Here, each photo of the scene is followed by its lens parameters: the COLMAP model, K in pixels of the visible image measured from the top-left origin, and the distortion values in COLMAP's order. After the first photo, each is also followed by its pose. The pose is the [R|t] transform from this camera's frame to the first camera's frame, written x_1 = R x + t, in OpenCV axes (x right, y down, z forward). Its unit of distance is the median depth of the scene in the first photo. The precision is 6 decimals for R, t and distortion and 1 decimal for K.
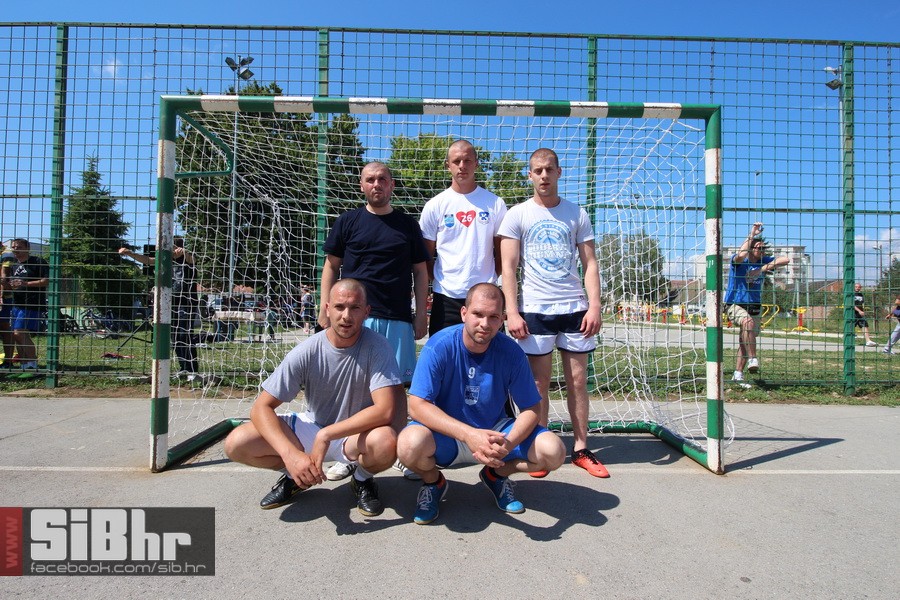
lens RADIAL K [[523.2, 0, 452.7], [0, 523.2, 296.1], [0, 0, 1]] dist [-0.004690, -0.003671]
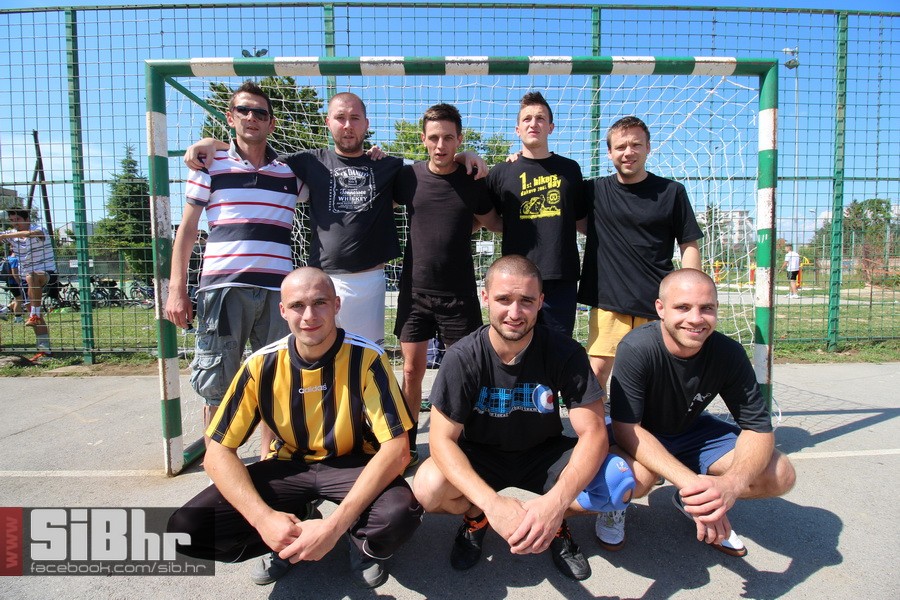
lens RADIAL K [[441.3, 0, 452.4], [0, 441.3, 298.1], [0, 0, 1]] dist [-0.012948, -0.005525]
pose [[0.999658, -0.025375, 0.006301, -0.029210], [0.024734, 0.995921, 0.086776, -0.018498], [-0.008477, -0.086591, 0.996208, 0.114788]]
